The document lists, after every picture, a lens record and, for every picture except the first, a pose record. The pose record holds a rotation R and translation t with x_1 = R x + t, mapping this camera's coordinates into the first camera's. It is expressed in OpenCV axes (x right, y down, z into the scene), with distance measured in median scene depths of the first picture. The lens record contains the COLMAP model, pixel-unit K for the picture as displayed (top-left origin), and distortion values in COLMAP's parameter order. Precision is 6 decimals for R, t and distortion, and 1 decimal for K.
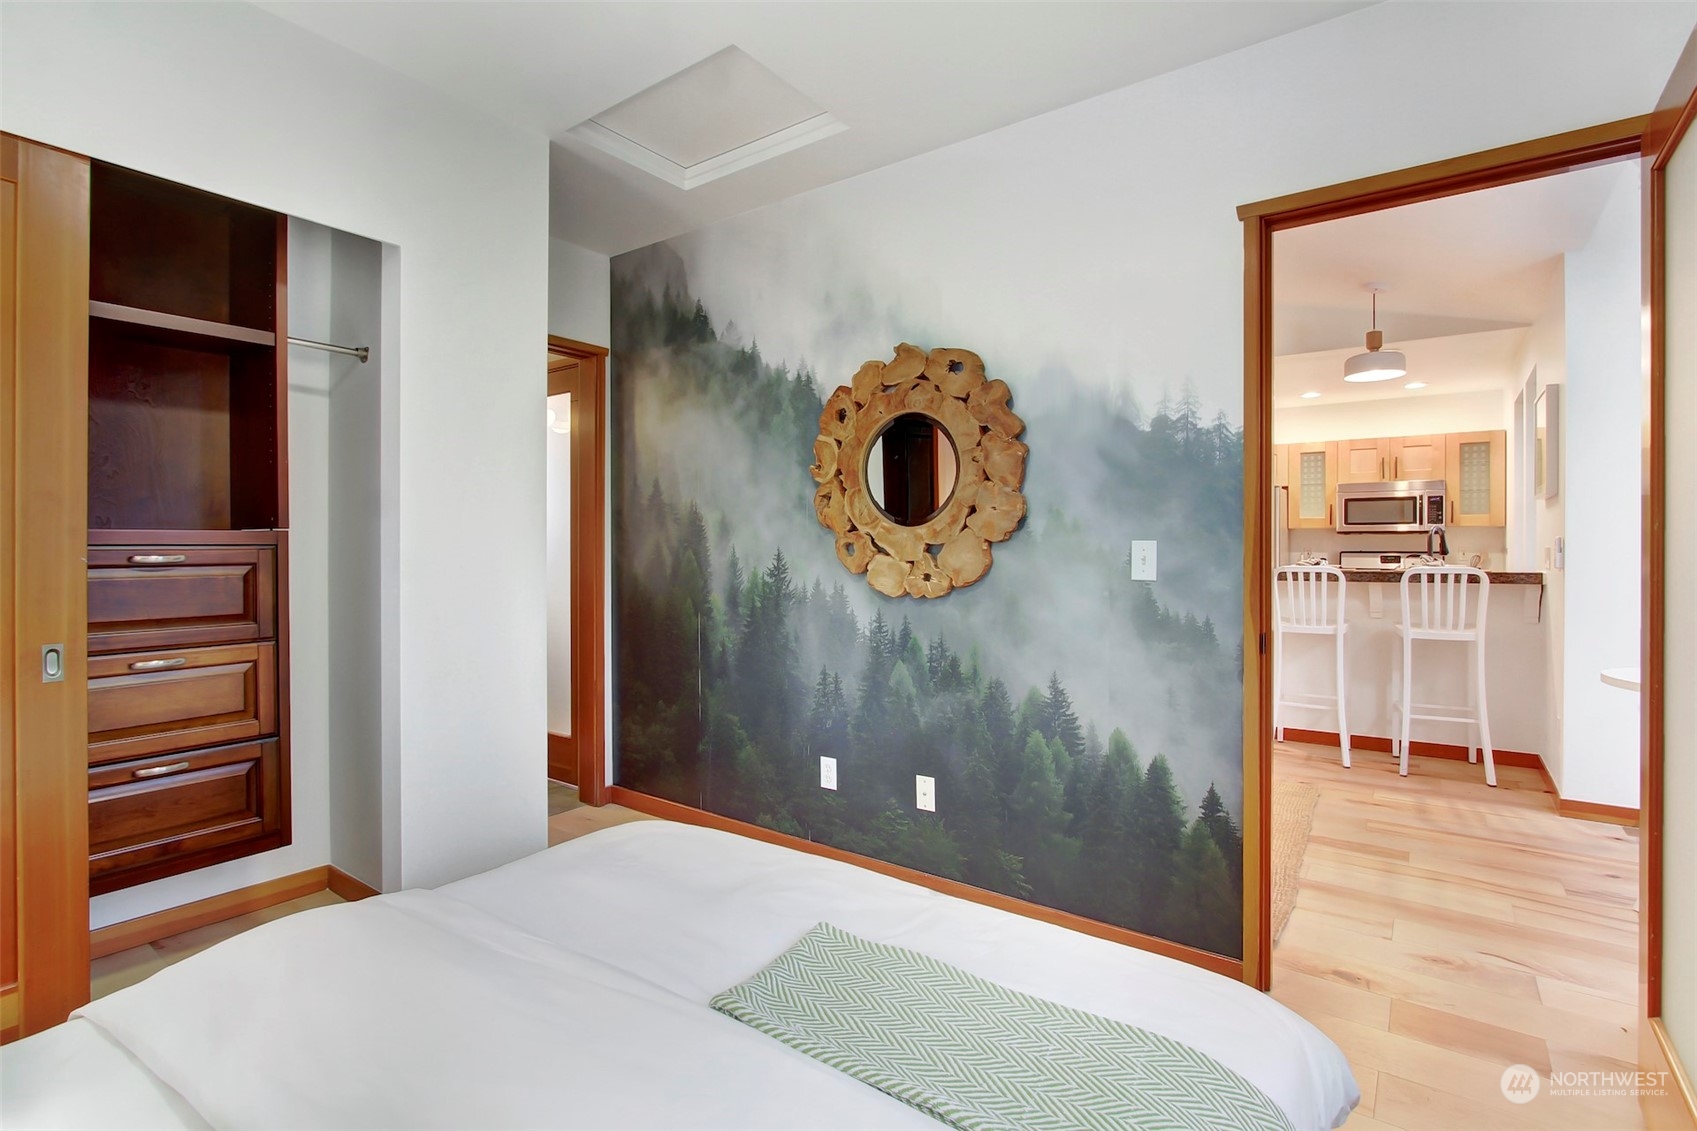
lens RADIAL K [[802.6, 0, 837.4], [0, 802.6, 554.0], [0, 0, 1]] dist [-0.014380, 0.000114]
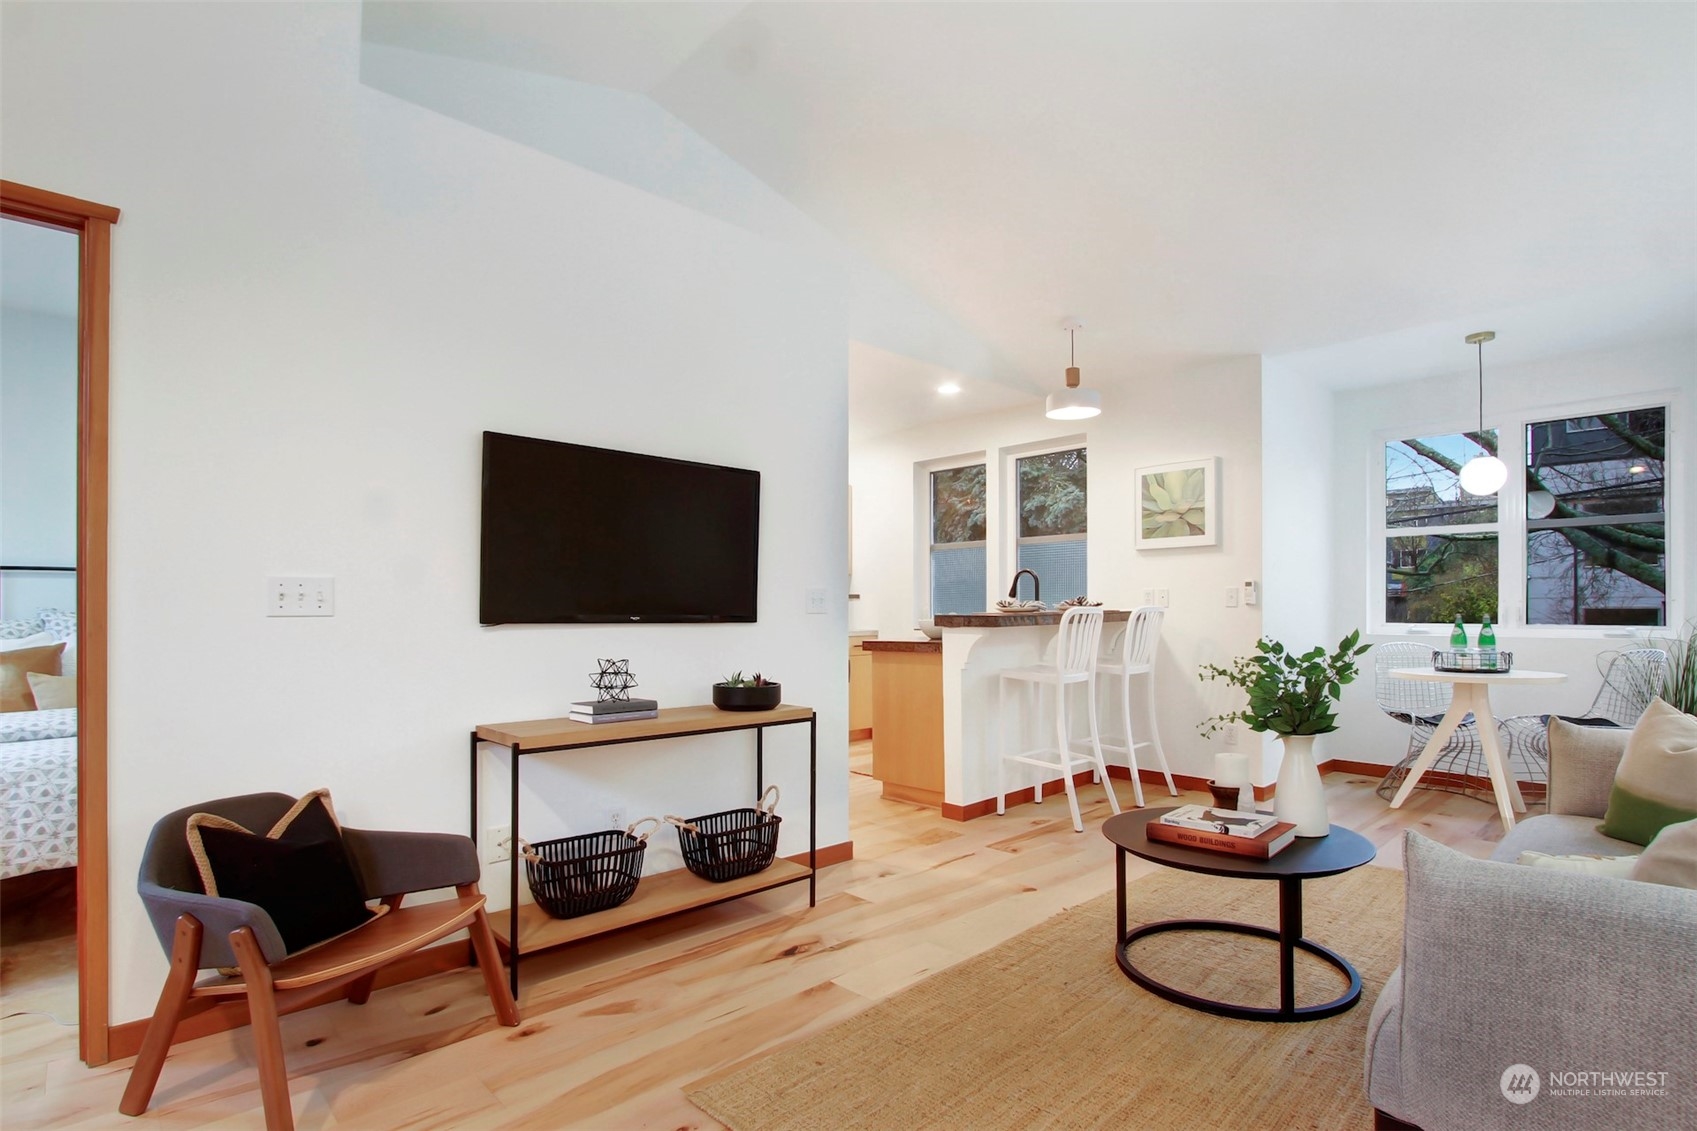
lens RADIAL K [[828.9, 0, 868.5], [0, 828.9, 610.8], [0, 0, 1]] dist [-0.001806, 0.000078]
pose [[0.164272, -0.001238, 0.986414, -0.364901], [0.005148, 0.999987, 0.000397, 0.017057], [-0.986402, 0.005013, 0.164276, 1.047006]]
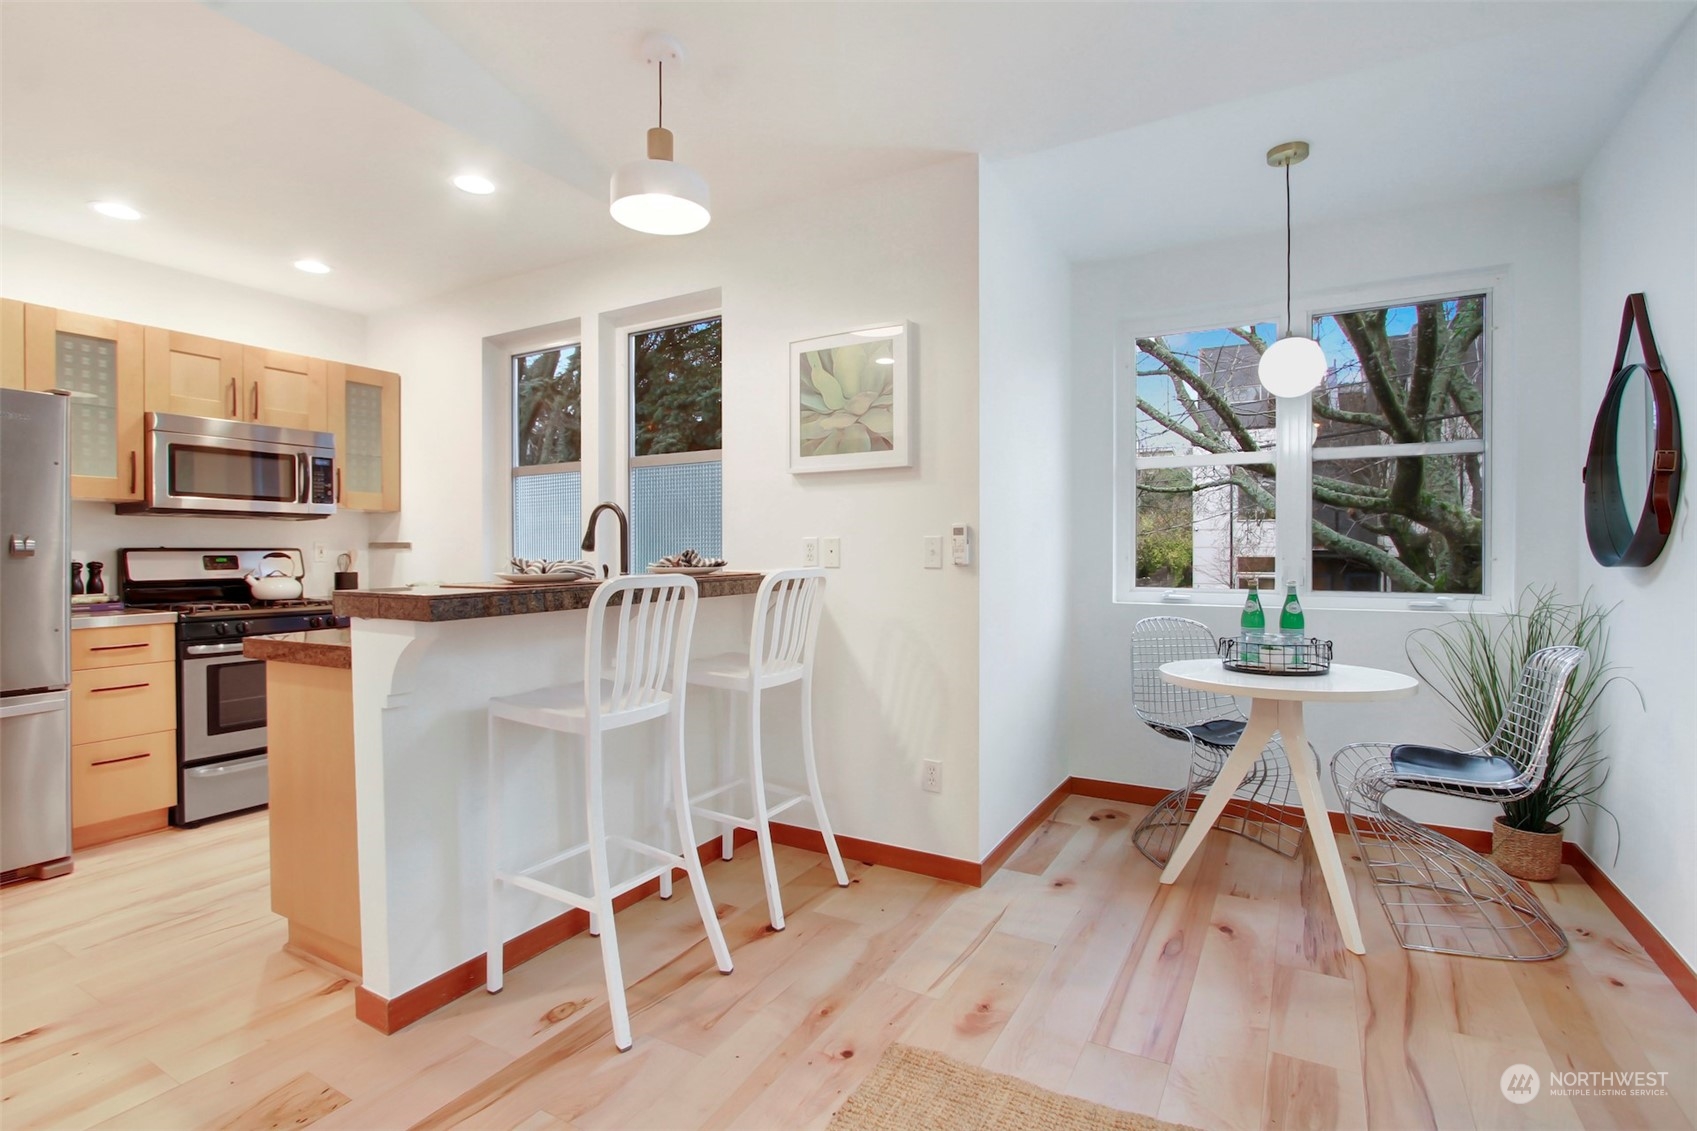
lens RADIAL K [[799.8, 0, 848.5], [0, 799.8, 565.5], [0, 0, 1]] dist [-0.015134, 0.000598]
pose [[-0.115089, -0.012147, 0.993281, 0.120467], [0.003481, 0.999914, 0.012632, 0.004992], [-0.993349, 0.004912, -0.115037, 0.907080]]
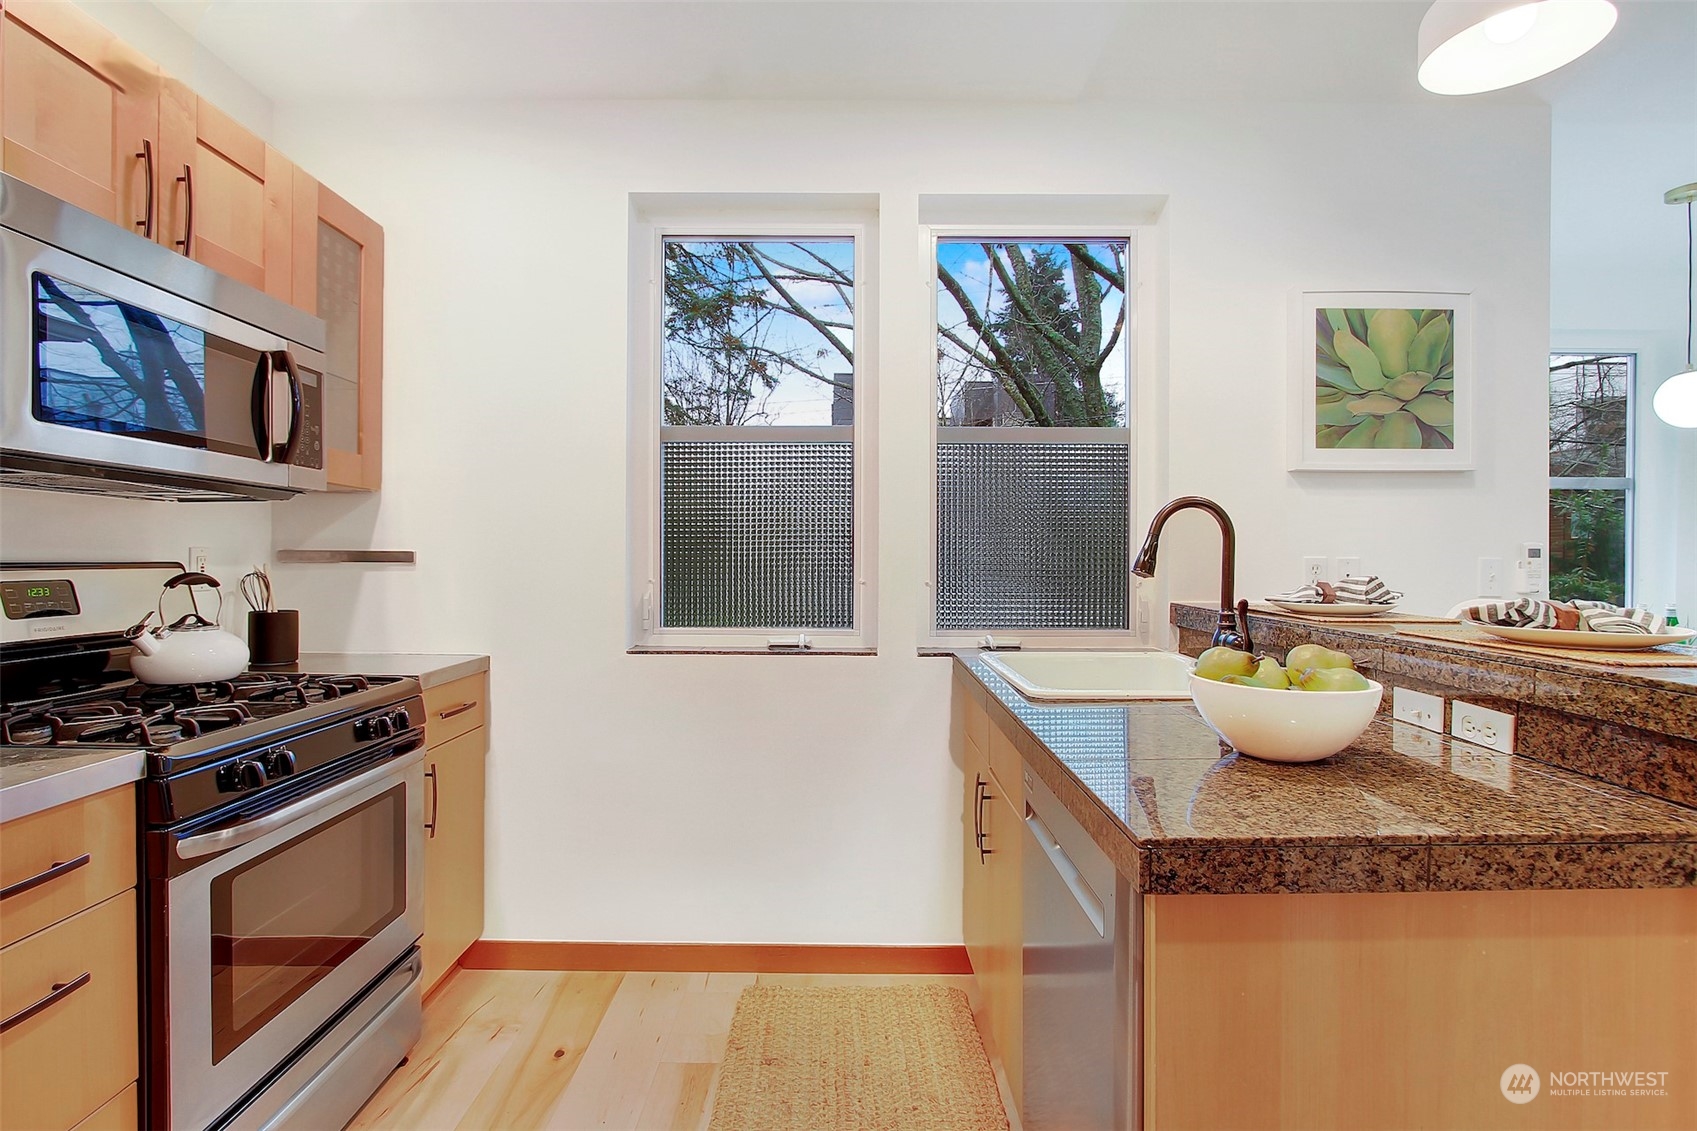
lens RADIAL K [[799.8, 0, 848.5], [0, 799.8, 565.5], [0, 0, 1]] dist [-0.015134, 0.000598]
pose [[-0.598801, -0.004552, 0.800885, 0.551538], [-0.000784, 0.999987, 0.005097, -0.005786], [-0.800897, 0.002424, -0.598797, 1.384455]]
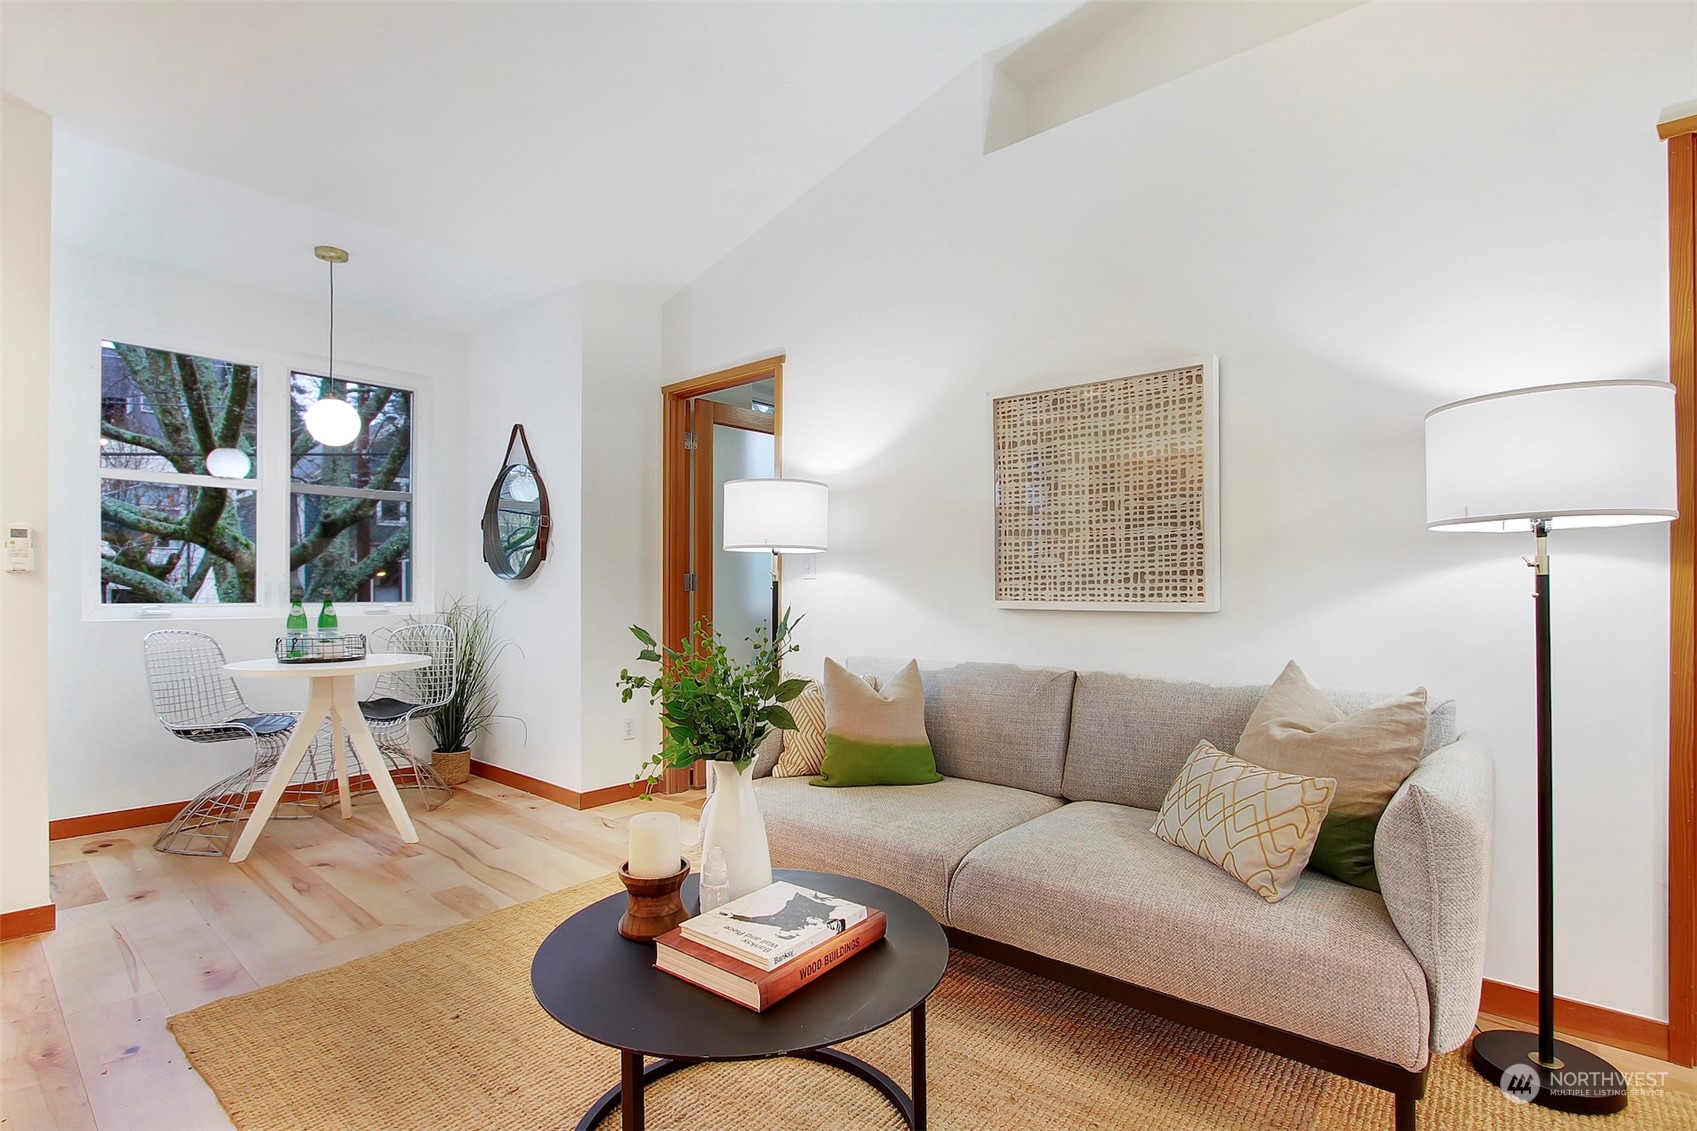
lens RADIAL K [[810.0, 0, 834.8], [0, 810.0, 587.9], [0, 0, 1]] dist [-0.013664, 0.000223]
pose [[-0.995882, 0.000671, 0.090655, 0.126690], [0.000719, 1.000000, 0.000496, 0.022931], [-0.090654, 0.000559, -0.995882, 1.217706]]
